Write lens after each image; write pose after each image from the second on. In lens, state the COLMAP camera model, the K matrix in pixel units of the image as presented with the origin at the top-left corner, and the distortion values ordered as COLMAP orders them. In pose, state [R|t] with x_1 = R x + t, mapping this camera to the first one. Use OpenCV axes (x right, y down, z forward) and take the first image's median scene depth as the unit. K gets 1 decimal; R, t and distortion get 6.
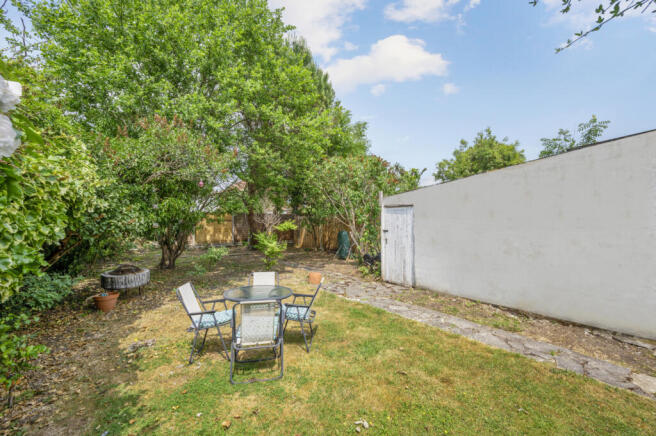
lens RADIAL K [[261.0, 0, 331.9], [0, 261.0, 211.1], [0, 0, 1]] dist [-0.000965, 0.000302]
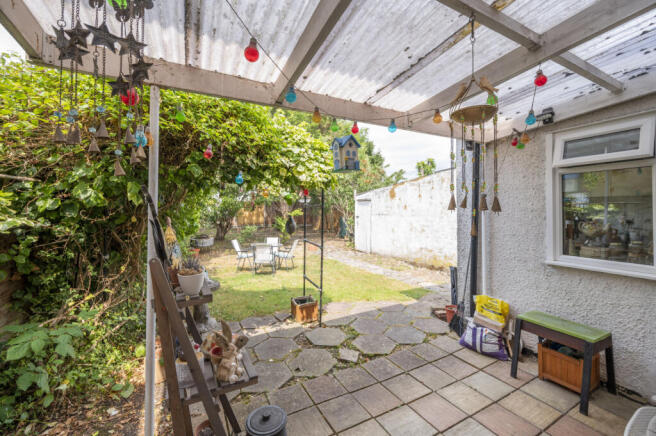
lens RADIAL K [[261.0, 0, 331.9], [0, 261.0, 211.1], [0, 0, 1]] dist [-0.000965, 0.000302]
pose [[0.991610, 0.006776, -0.129088, 0.269326], [0.000621, 0.998364, 0.057182, -0.045813], [0.129264, -0.056782, 0.989983, -0.528407]]
